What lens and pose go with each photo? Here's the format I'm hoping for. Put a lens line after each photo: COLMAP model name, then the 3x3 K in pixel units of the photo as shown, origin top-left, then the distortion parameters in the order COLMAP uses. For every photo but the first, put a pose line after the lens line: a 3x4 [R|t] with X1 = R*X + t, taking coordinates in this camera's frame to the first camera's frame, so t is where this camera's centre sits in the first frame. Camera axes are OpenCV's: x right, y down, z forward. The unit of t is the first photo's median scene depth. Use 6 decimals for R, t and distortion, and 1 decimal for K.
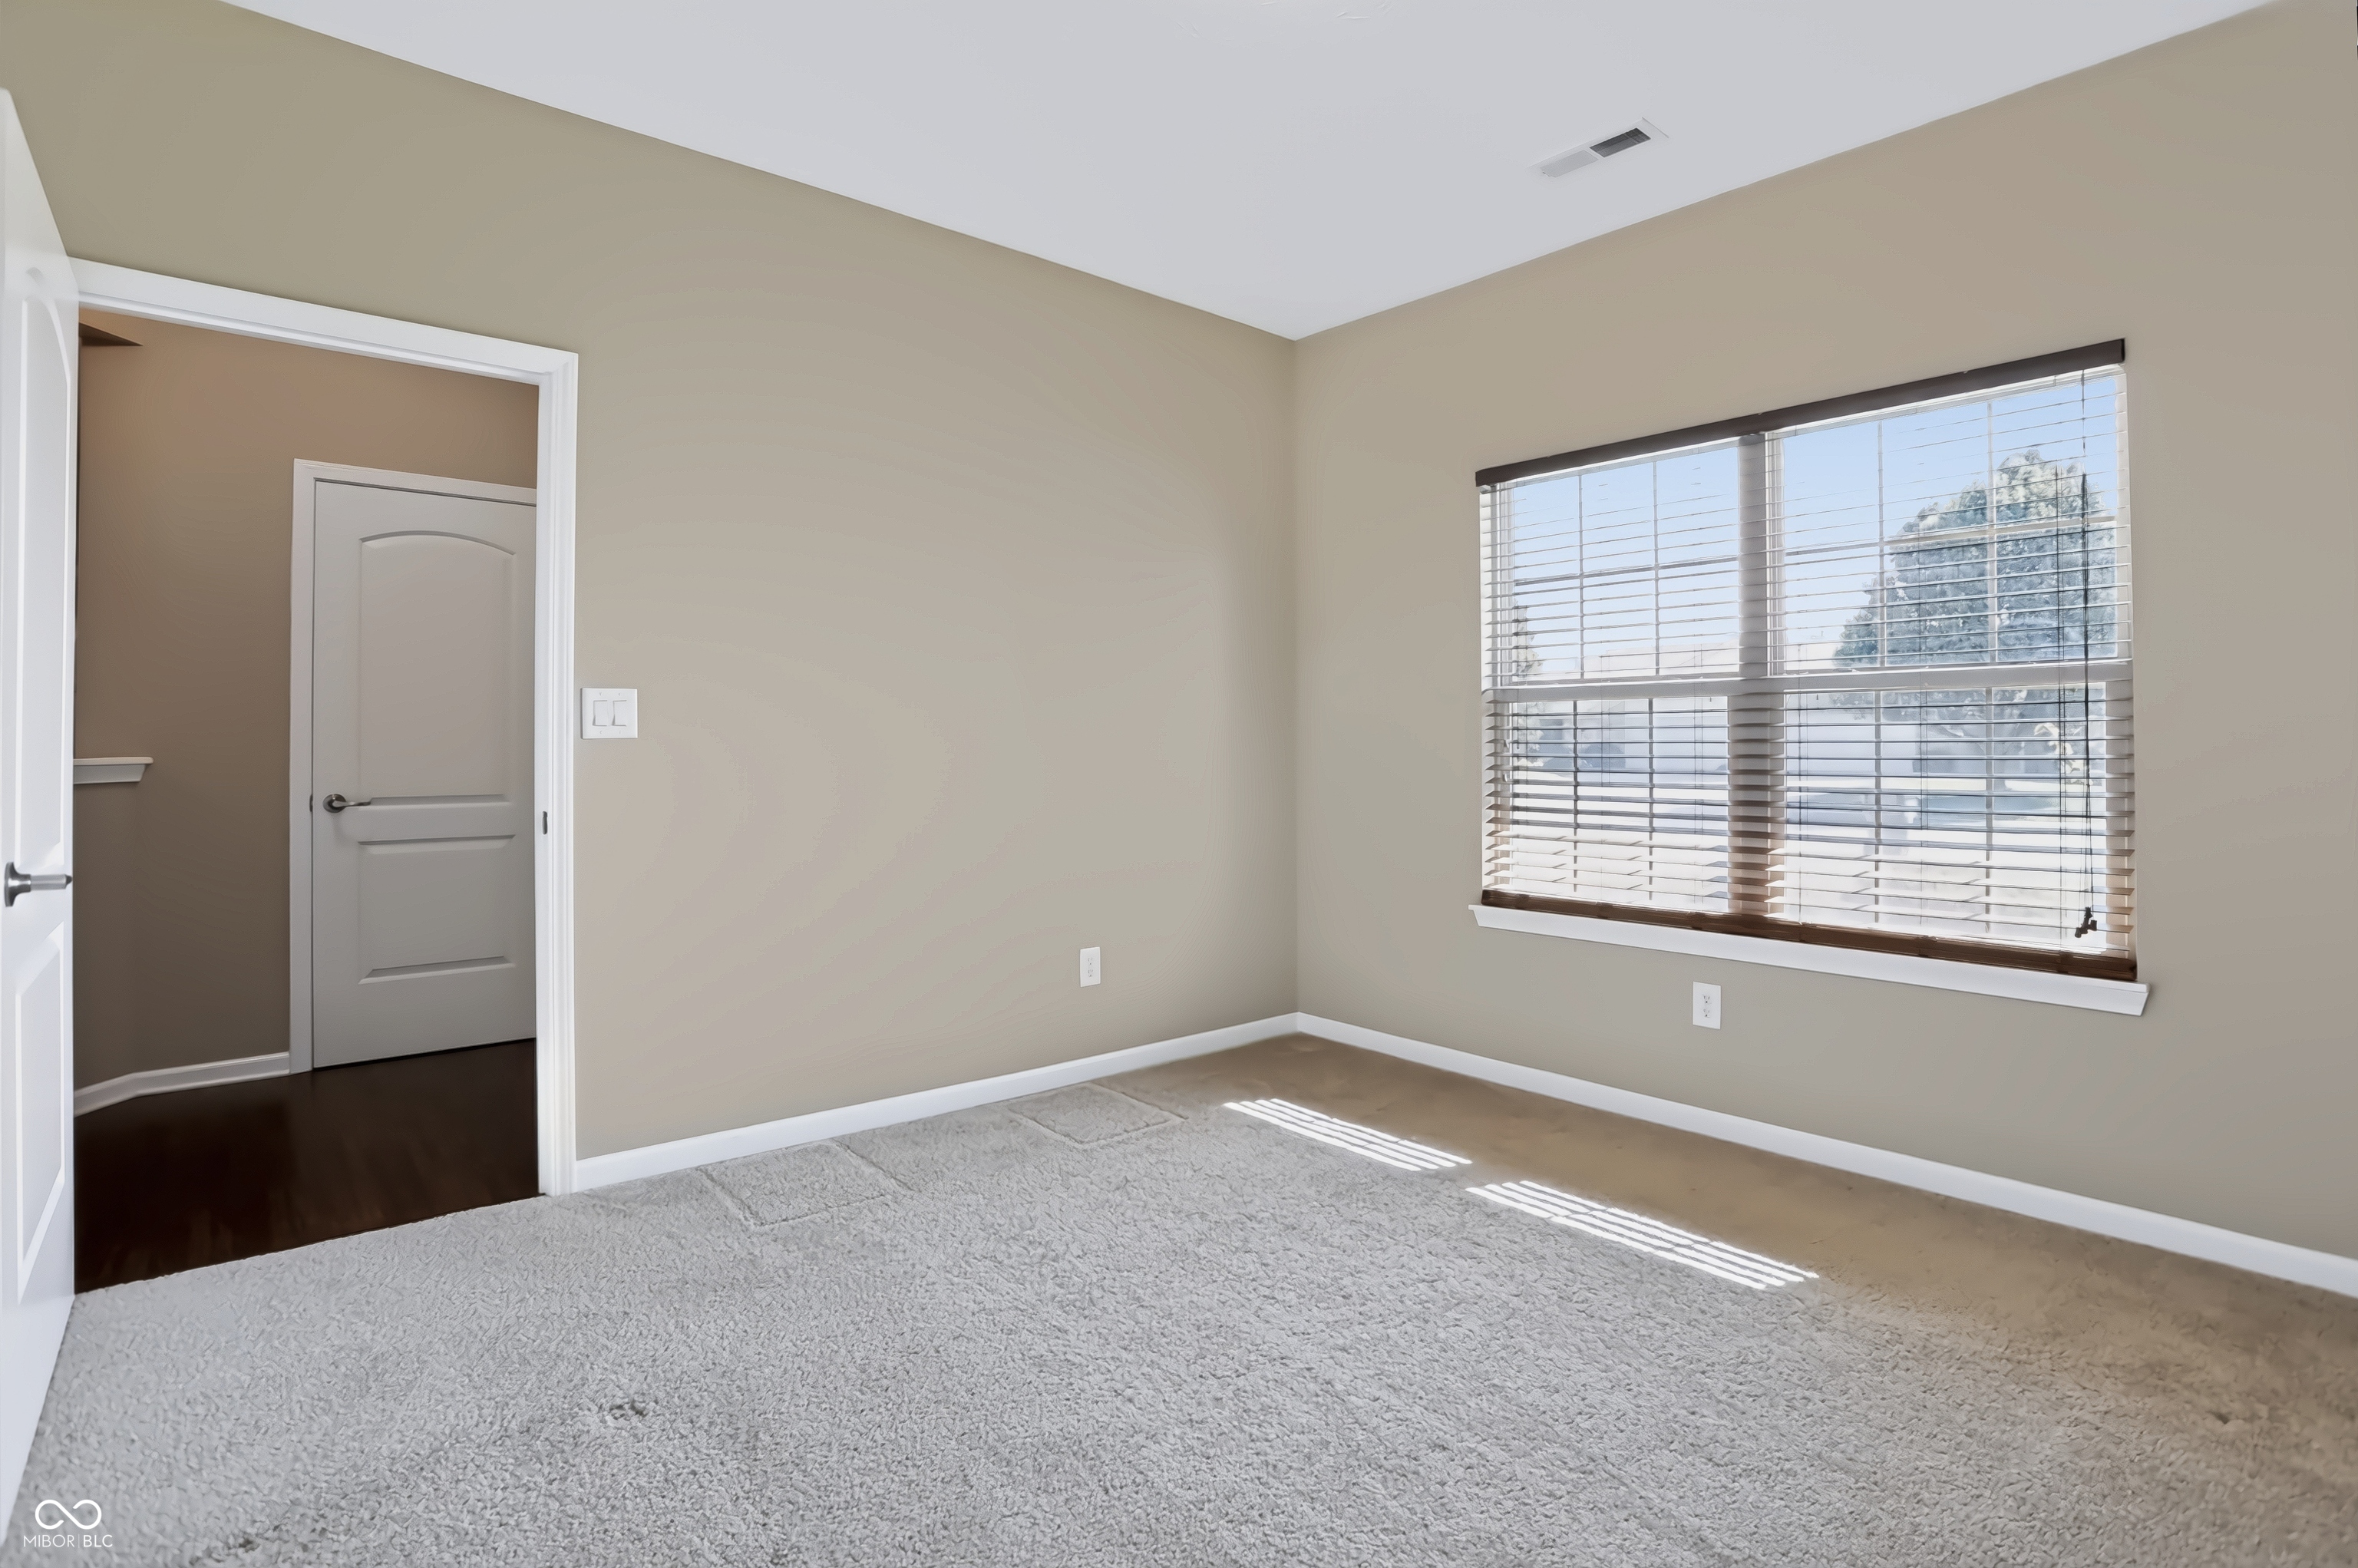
lens RADIAL K [[1160.1, 0, 1184.7], [0, 1160.1, 743.1], [0, 0, 1]] dist [-0.048356, 0.012077]
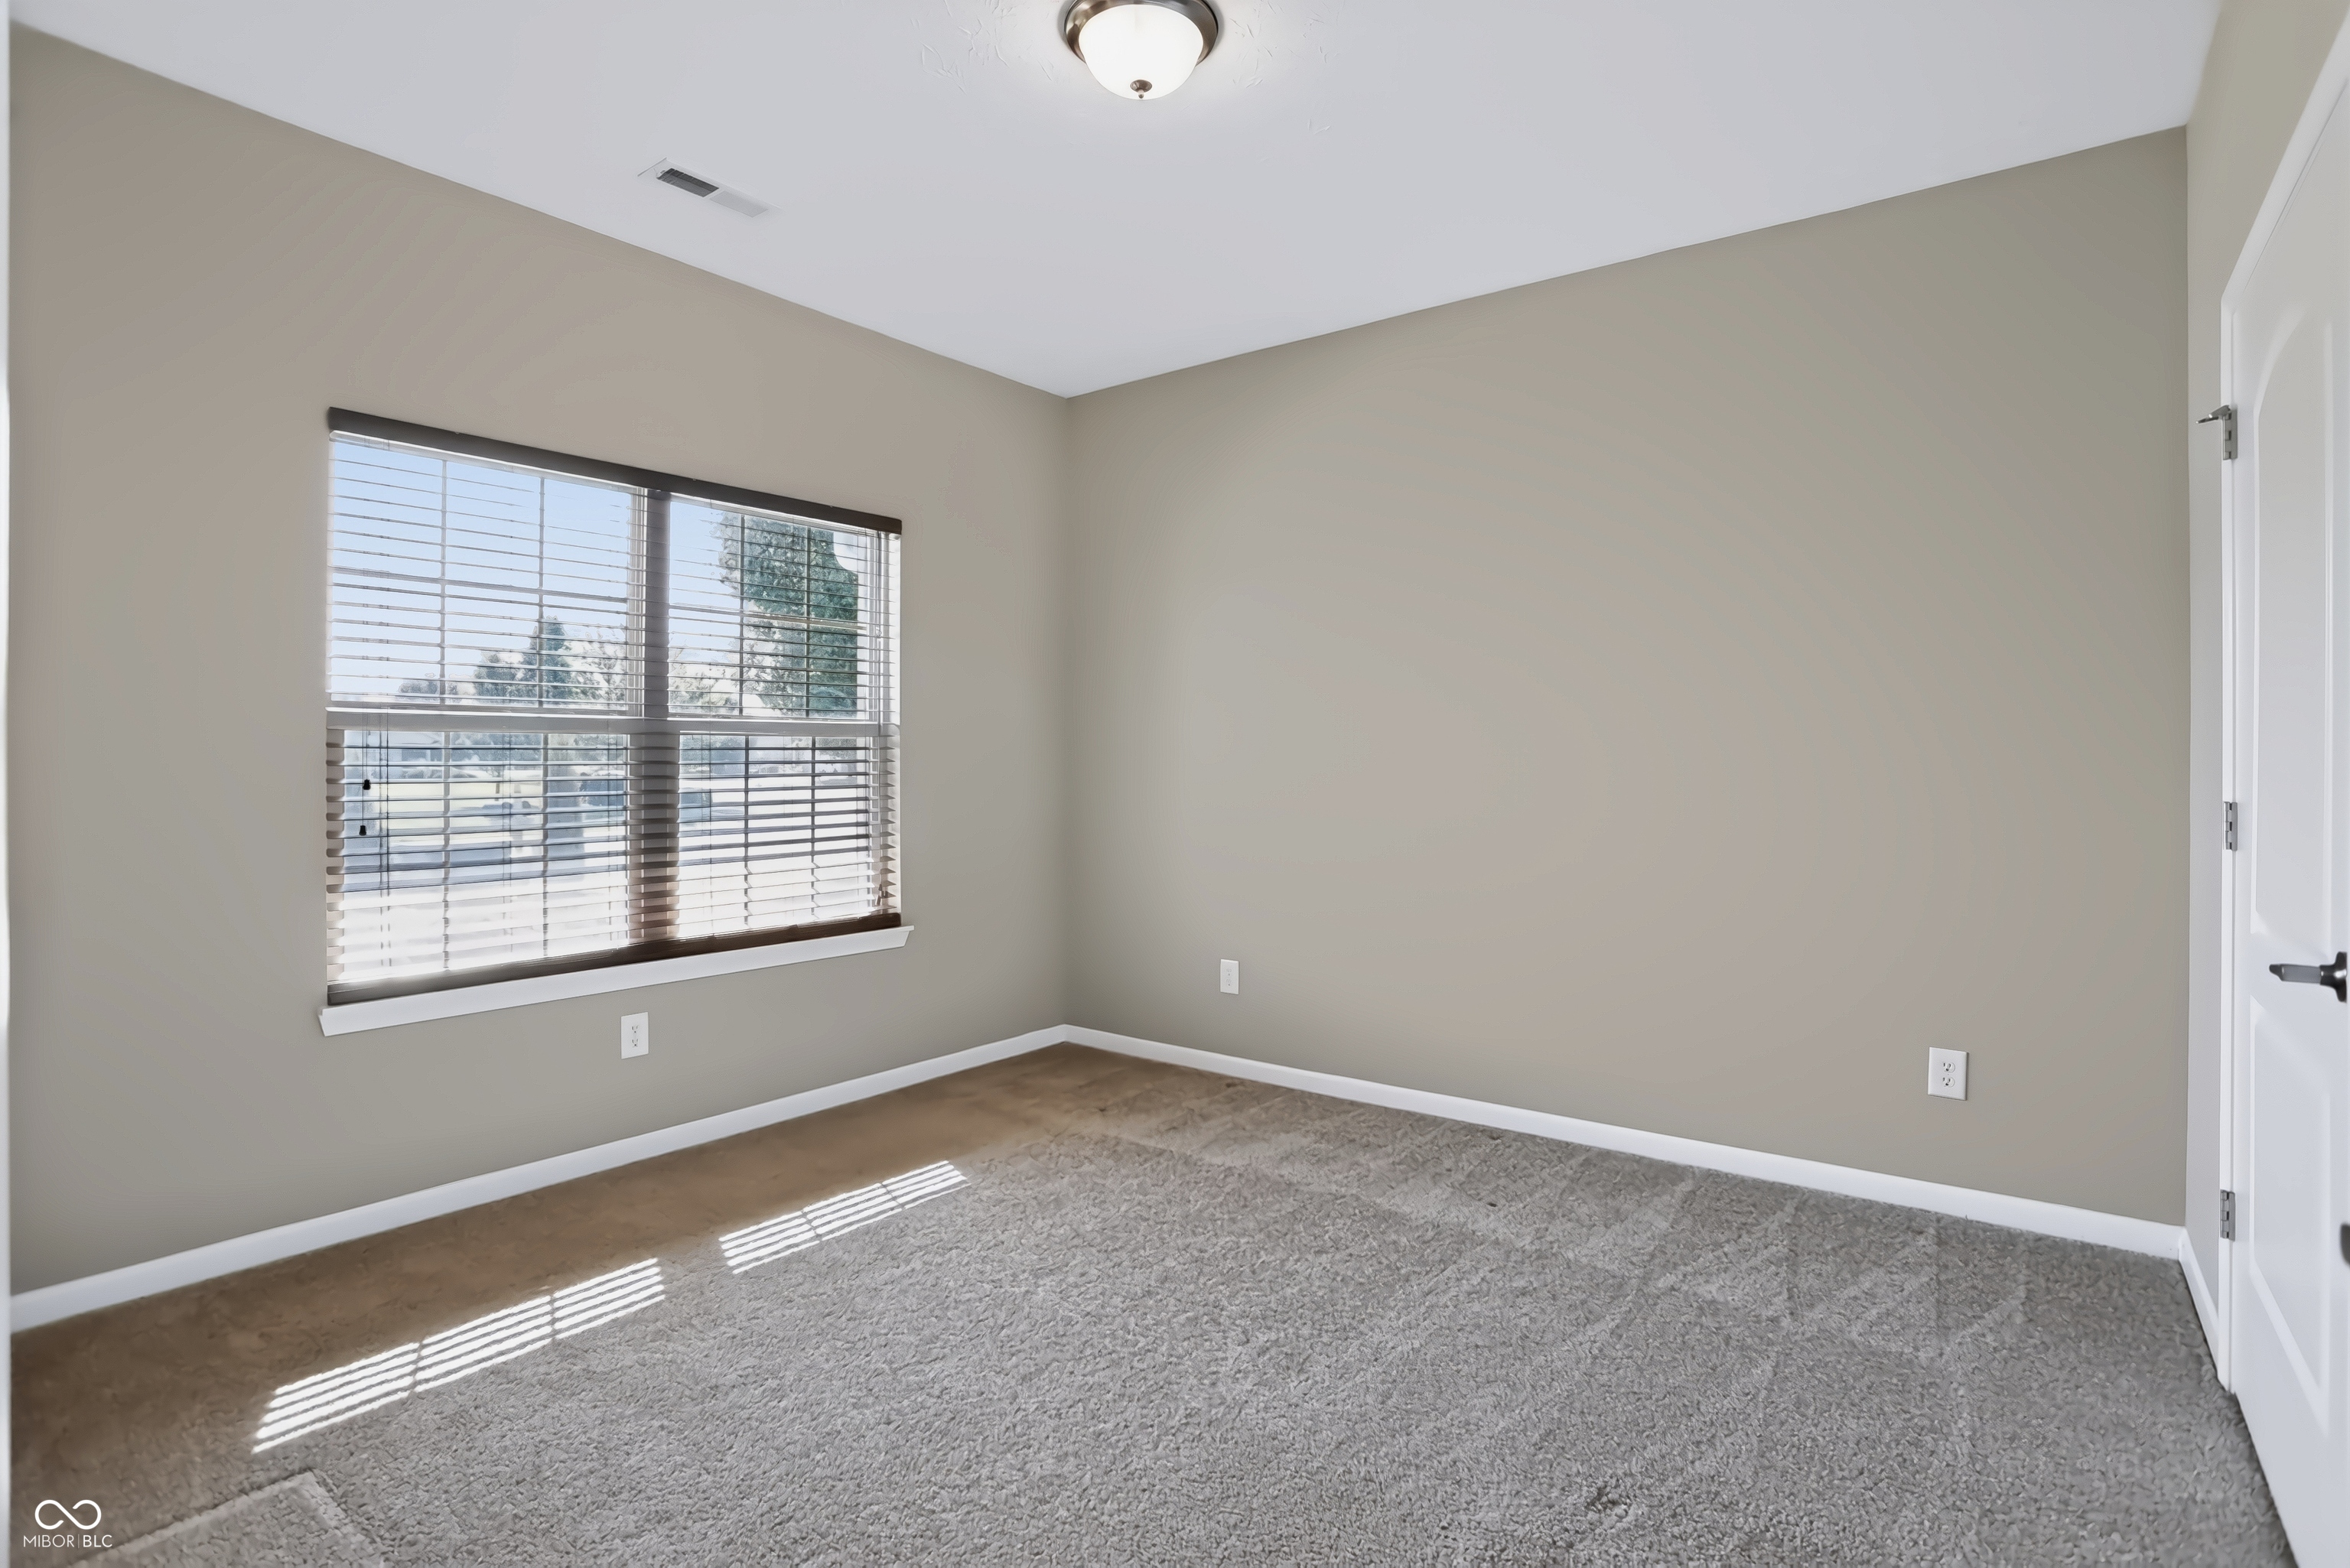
lens RADIAL K [[1156.2, 0, 1172.3], [0, 1156.2, 763.0], [0, 0, 1]] dist [-0.048356, 0.012077]
pose [[-0.194765, 0.010008, 0.980799, -0.635852], [0.018691, 0.999804, -0.006490, 0.001285], [-0.980672, 0.017068, -0.194914, 0.731540]]
